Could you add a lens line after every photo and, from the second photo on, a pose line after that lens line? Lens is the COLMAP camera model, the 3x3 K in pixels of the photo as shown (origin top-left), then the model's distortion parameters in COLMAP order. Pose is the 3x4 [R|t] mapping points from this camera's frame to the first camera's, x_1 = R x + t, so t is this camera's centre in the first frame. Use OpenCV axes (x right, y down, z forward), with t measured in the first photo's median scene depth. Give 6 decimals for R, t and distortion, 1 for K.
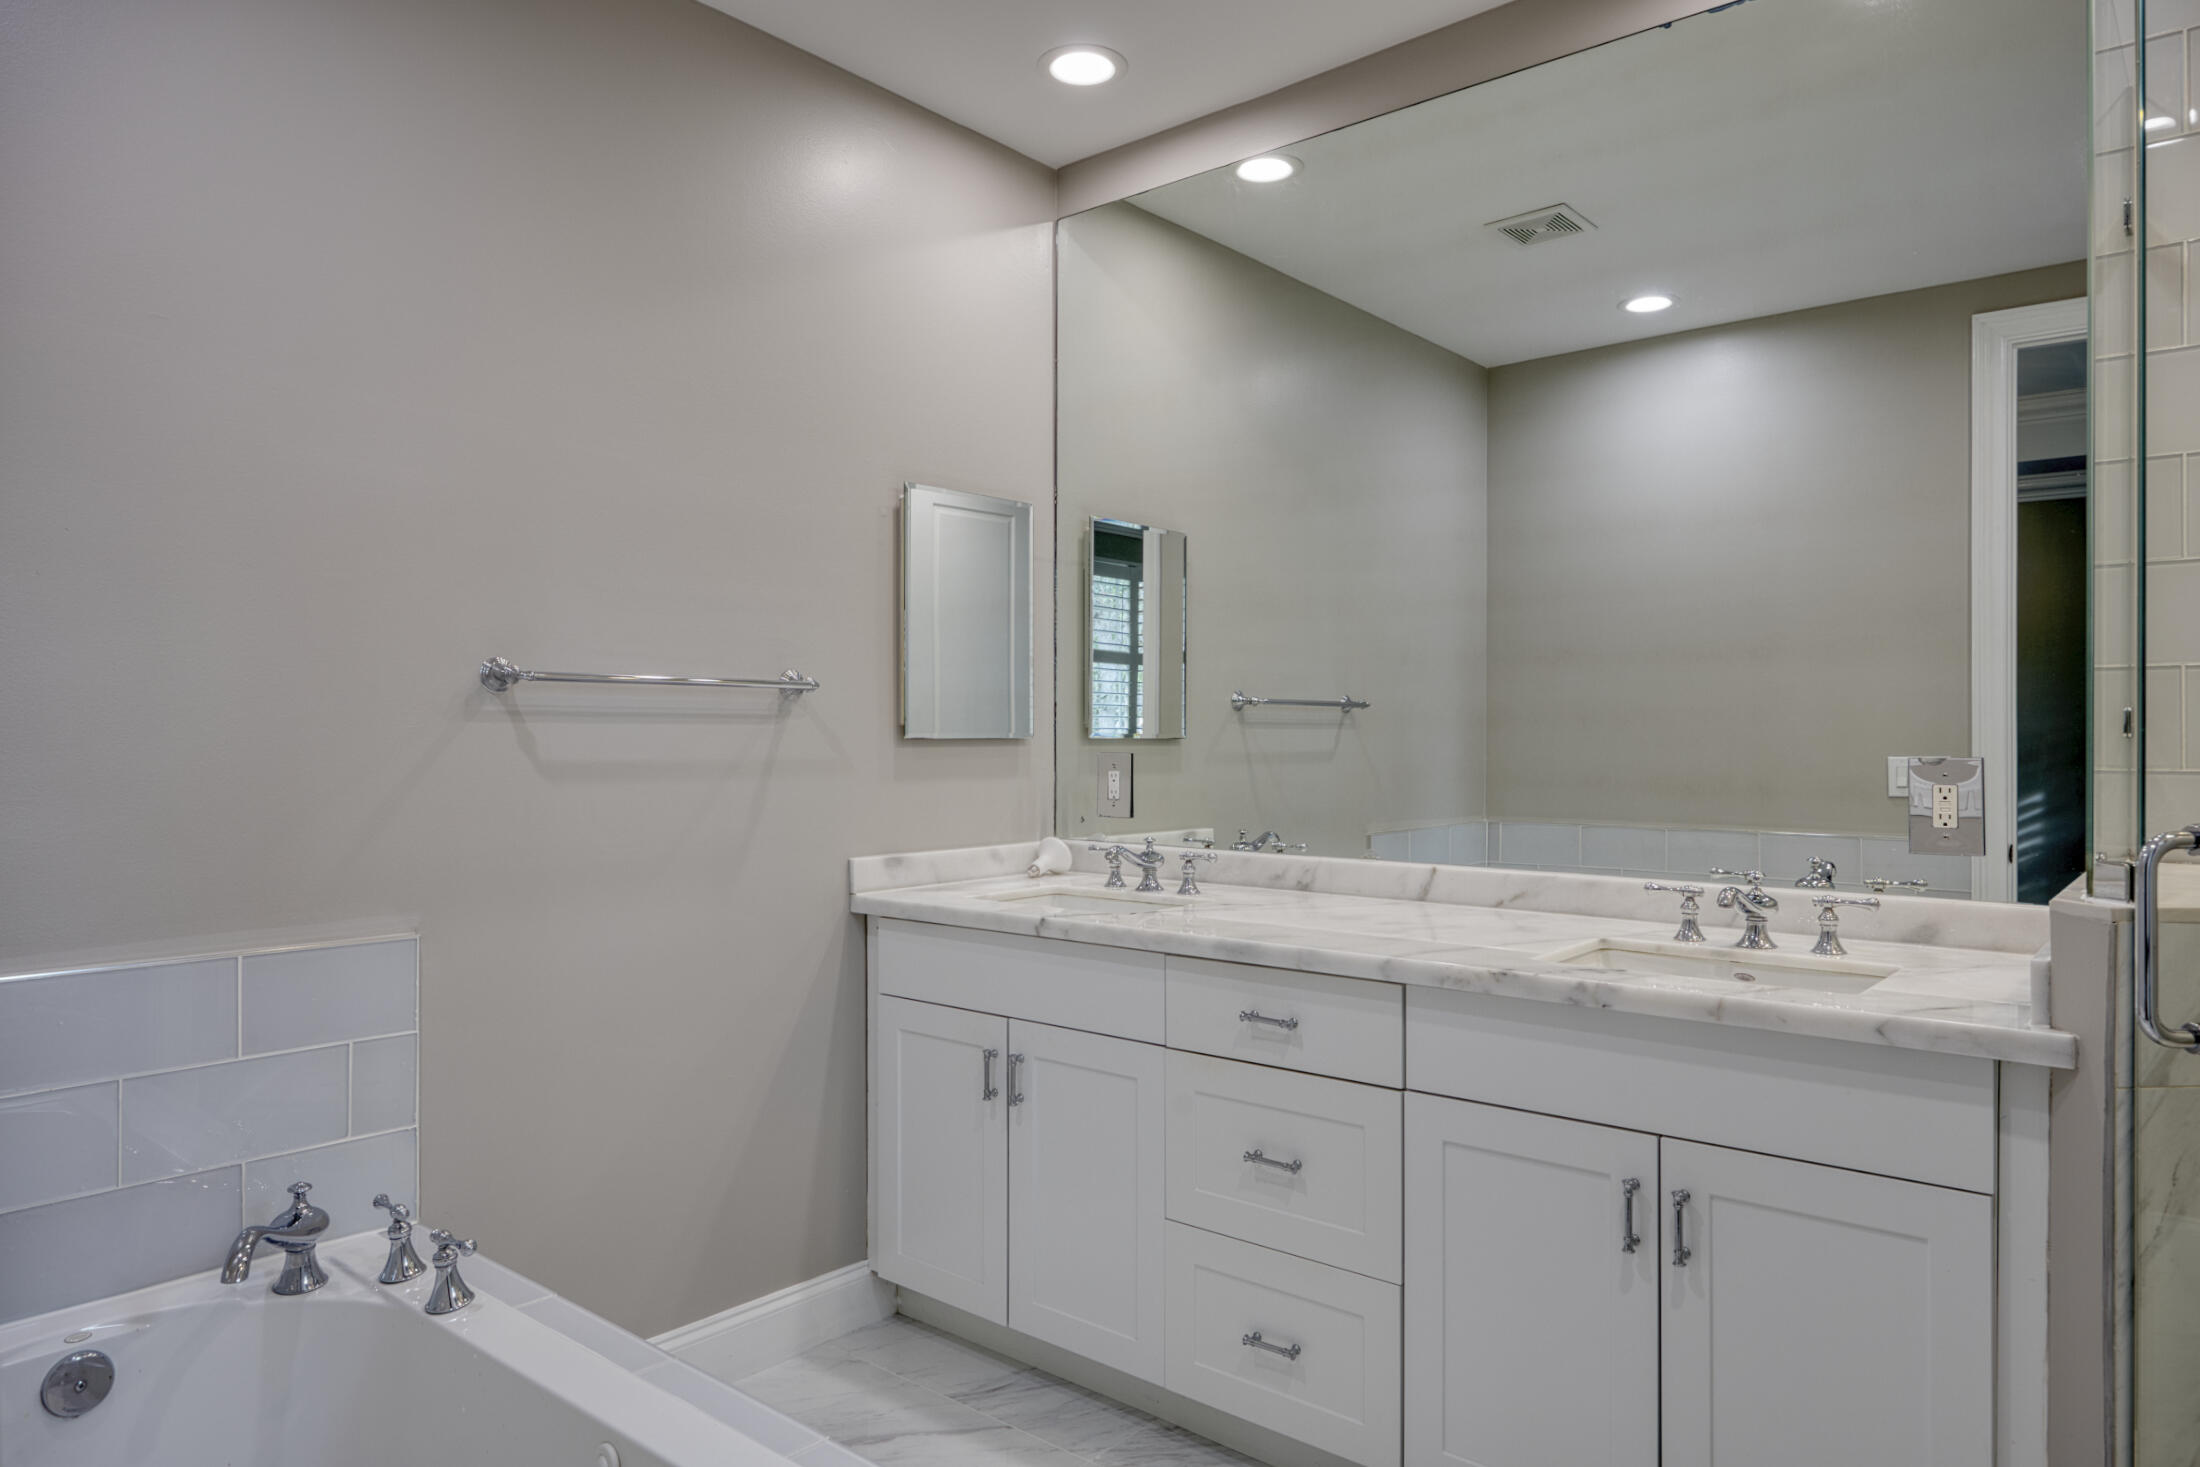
lens RADIAL K [[1392.3, 0, 1097.8], [0, 1392.3, 739.3], [0, 0, 1]] dist [0.010253, -0.003450]
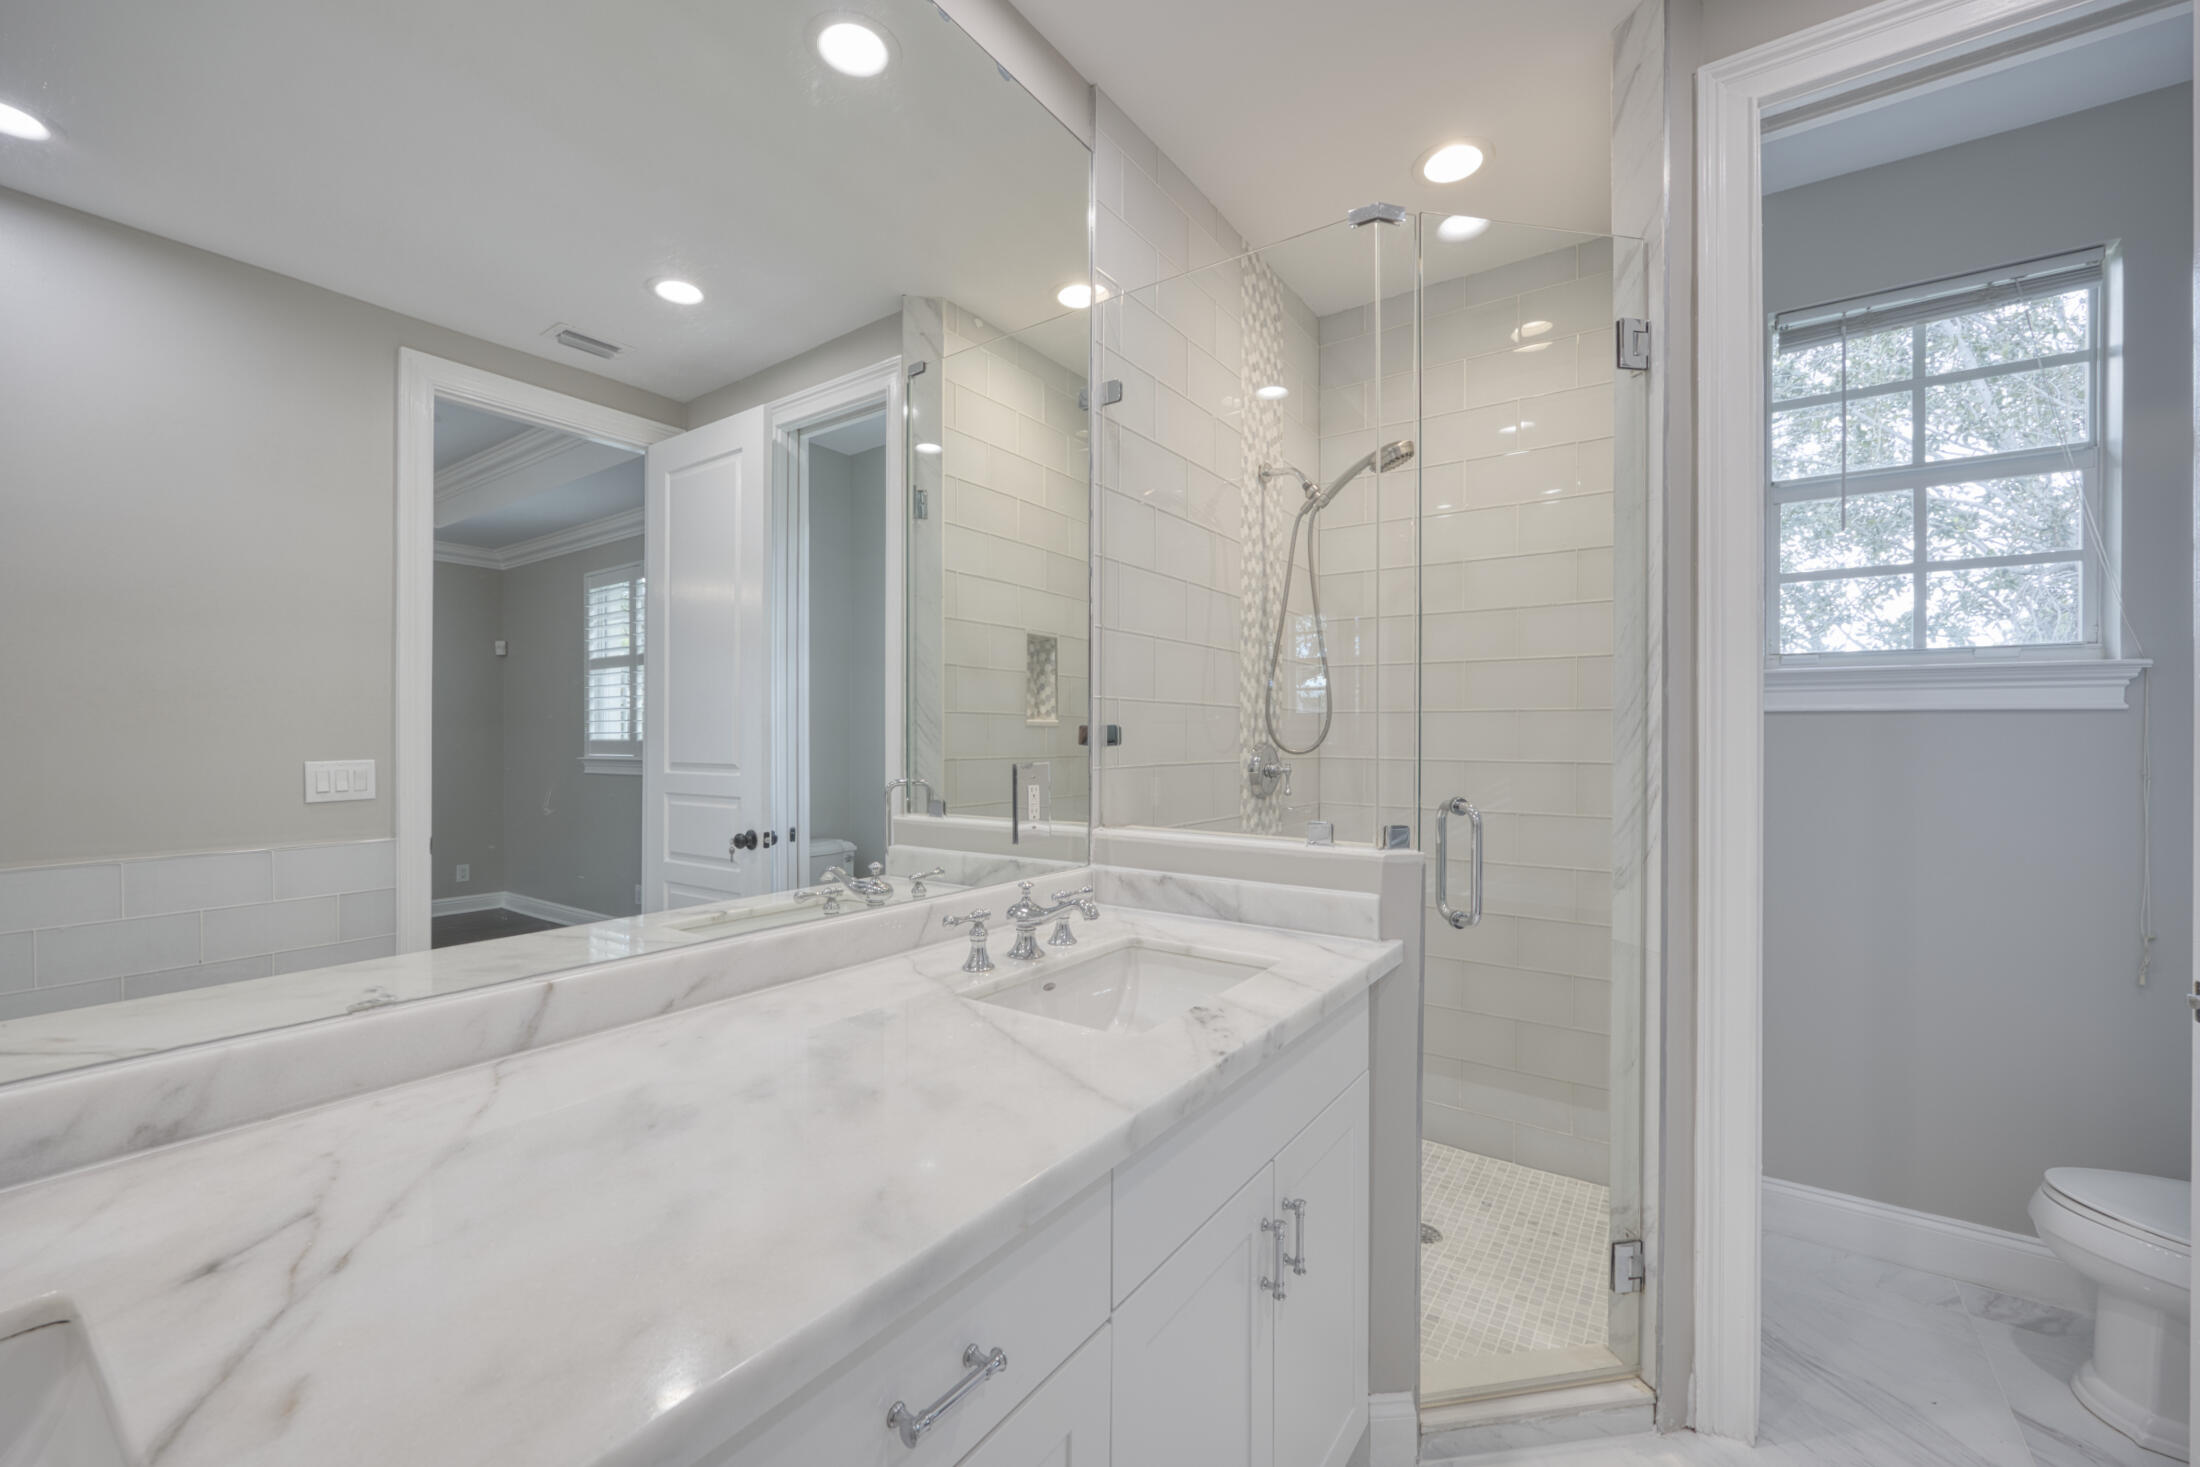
lens RADIAL K [[882.8, 0, 1100.7], [0, 882.8, 728.1], [0, 0, 1]] dist [-0.006560, 0.001617]
pose [[-0.092370, 0.006408, 0.995704, -0.154312], [0.000289, 0.999979, -0.006409, -0.011256], [-0.995725, -0.000304, -0.092370, 0.892049]]
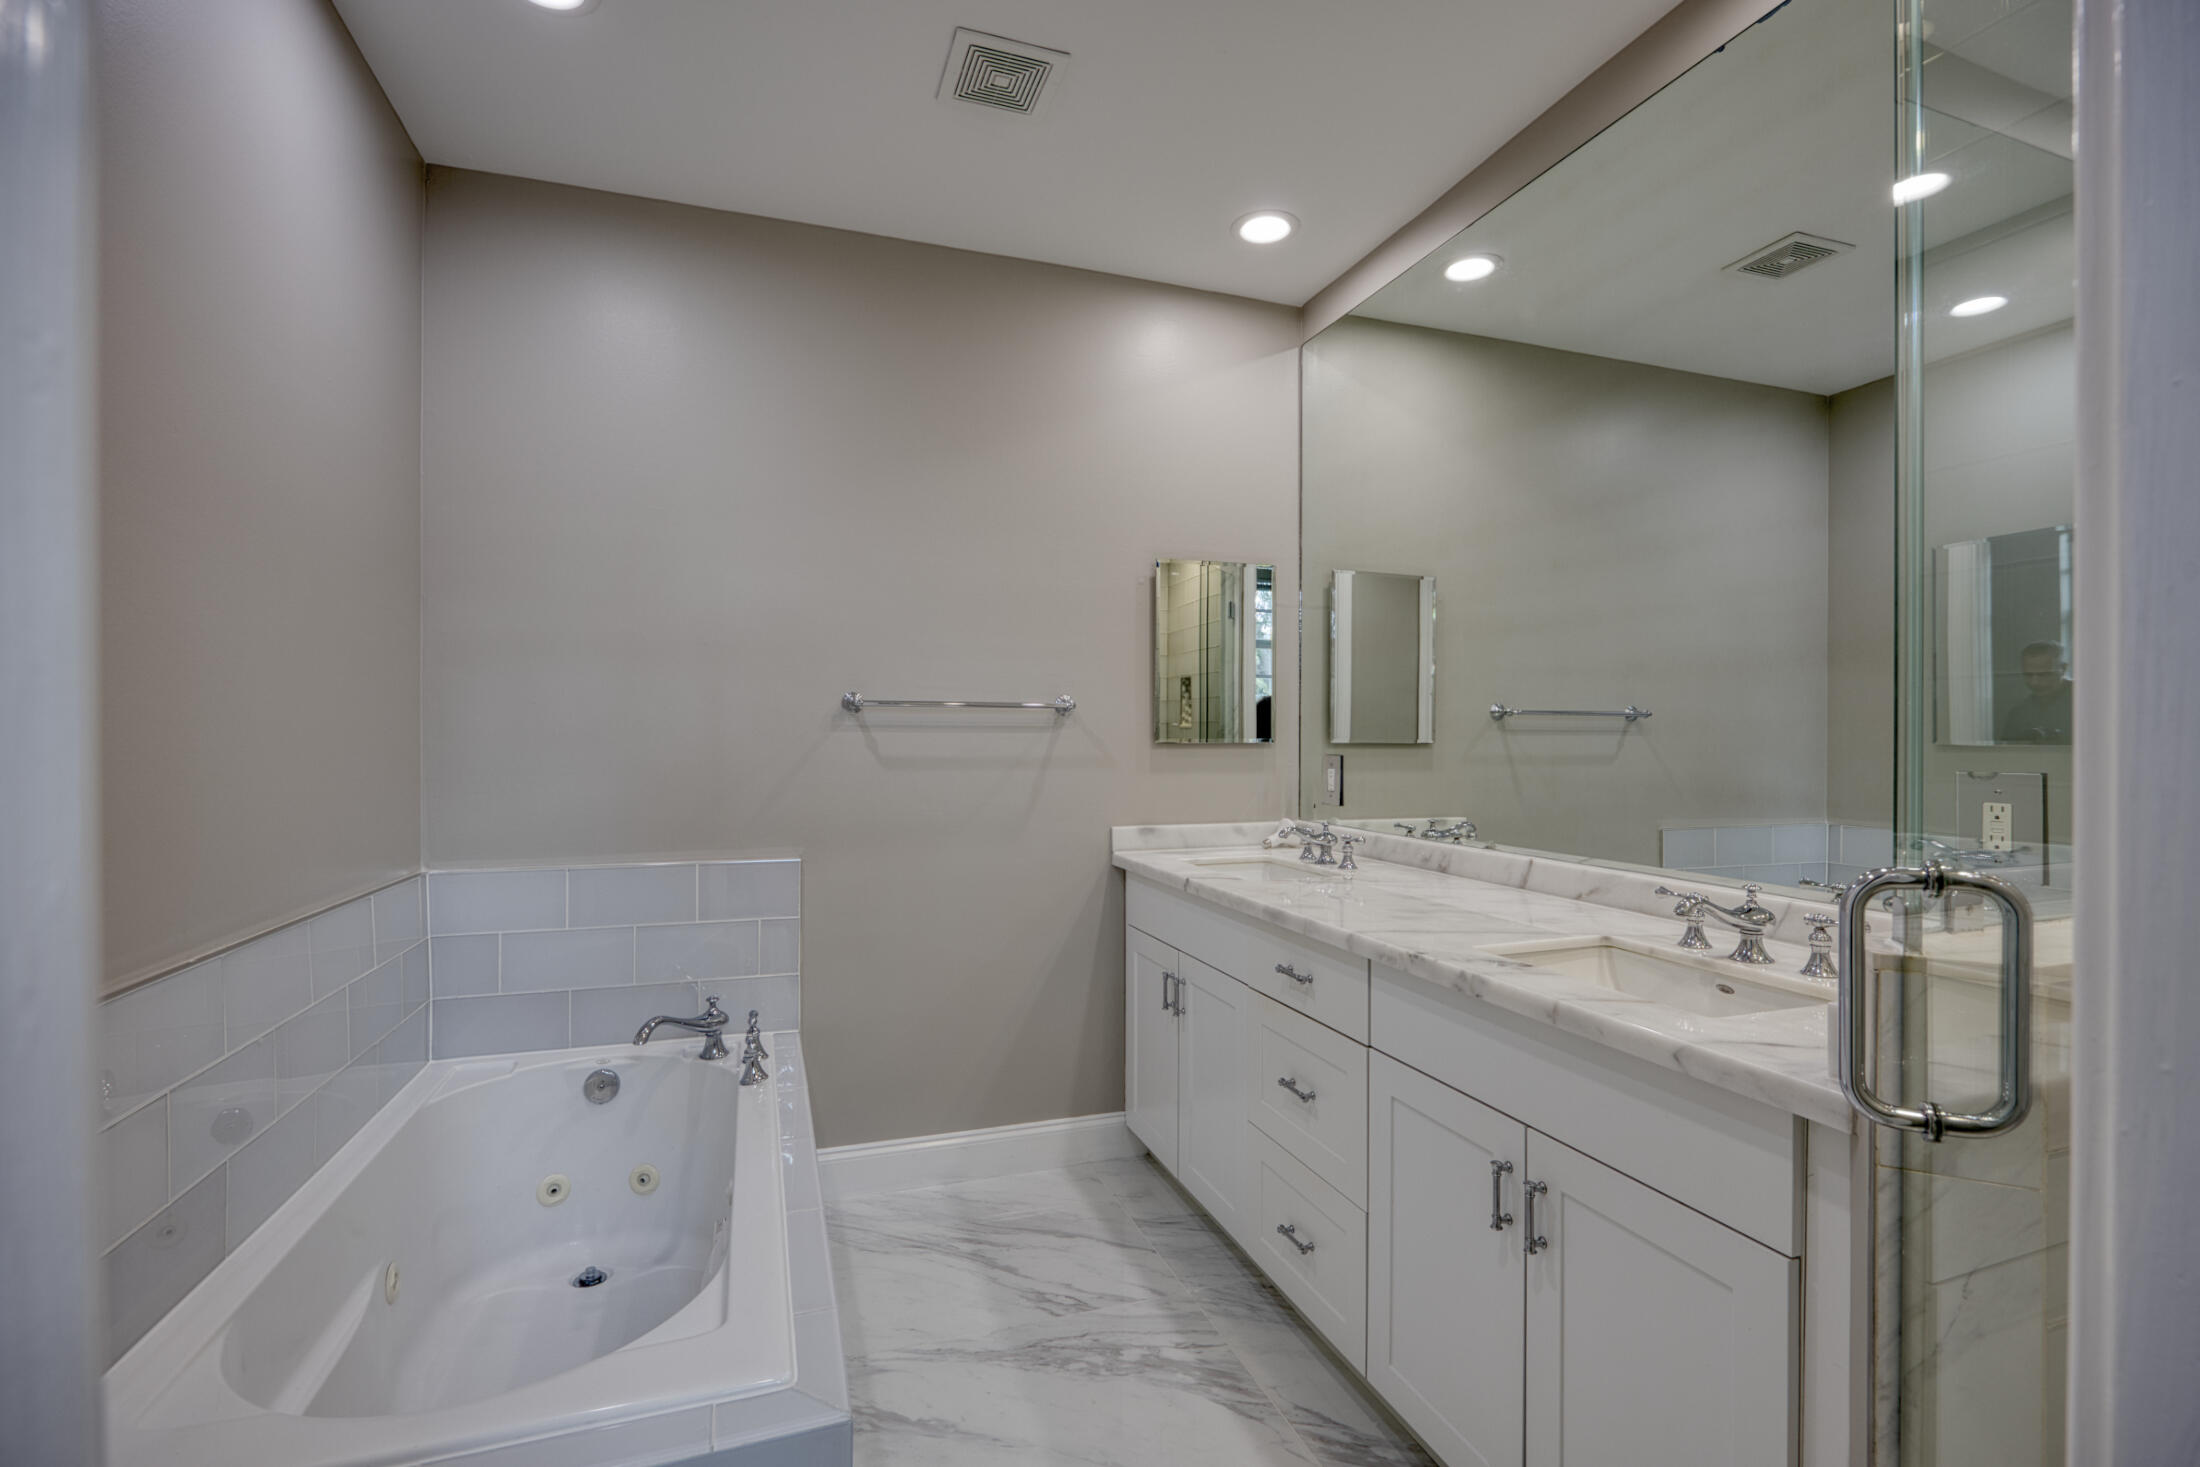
lens RADIAL K [[988.5, 0, 1094.4], [0, 988.5, 739.2], [0, 0, 1]] dist [0.001844, 0.000537]
pose [[0.861399, 0.003803, -0.507914, 0.378640], [-0.004321, 0.999991, 0.000160, -0.004860], [0.507910, 0.002057, 0.861408, 0.144524]]
